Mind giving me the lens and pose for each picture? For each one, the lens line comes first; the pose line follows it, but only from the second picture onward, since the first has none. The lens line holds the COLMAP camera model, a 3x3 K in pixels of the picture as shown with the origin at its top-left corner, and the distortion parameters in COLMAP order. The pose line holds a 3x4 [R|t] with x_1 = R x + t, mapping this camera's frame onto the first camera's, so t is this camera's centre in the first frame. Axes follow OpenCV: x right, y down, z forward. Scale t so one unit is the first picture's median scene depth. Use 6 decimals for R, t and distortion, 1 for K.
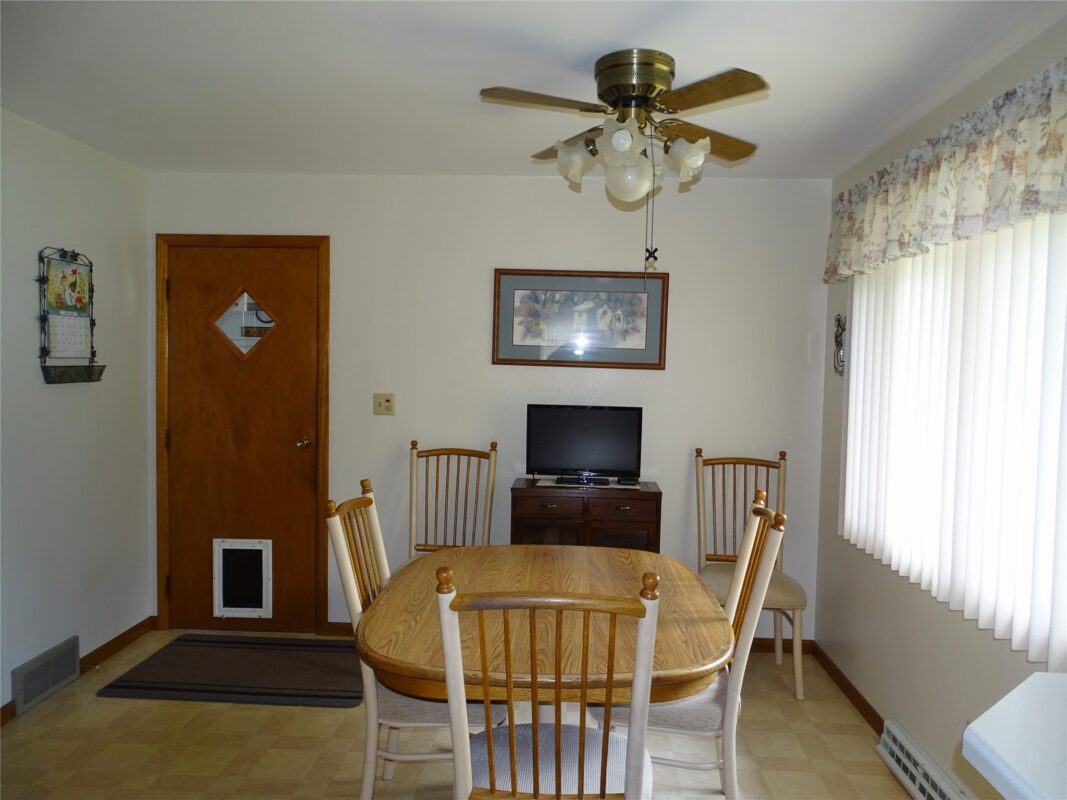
lens RADIAL K [[760.9, 0, 538.0], [0, 760.9, 401.9], [0, 0, 1]] dist [-0.031108, -0.003602]
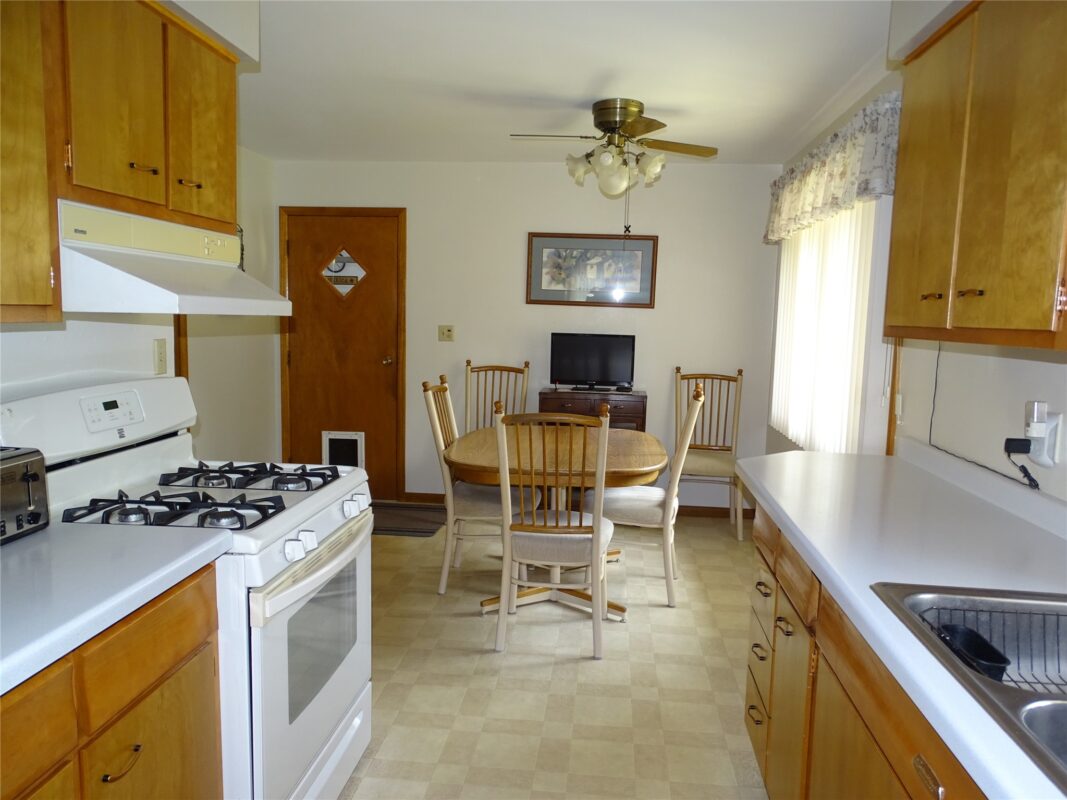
lens RADIAL K [[760.9, 0, 528.7], [0, 760.9, 399.6], [0, 0, 1]] dist [-0.031108, -0.003602]
pose [[0.998204, 0.011409, -0.058804, 0.026610], [-0.007774, 0.998065, 0.061686, 0.037955], [0.059394, -0.061118, 0.996362, -0.365869]]
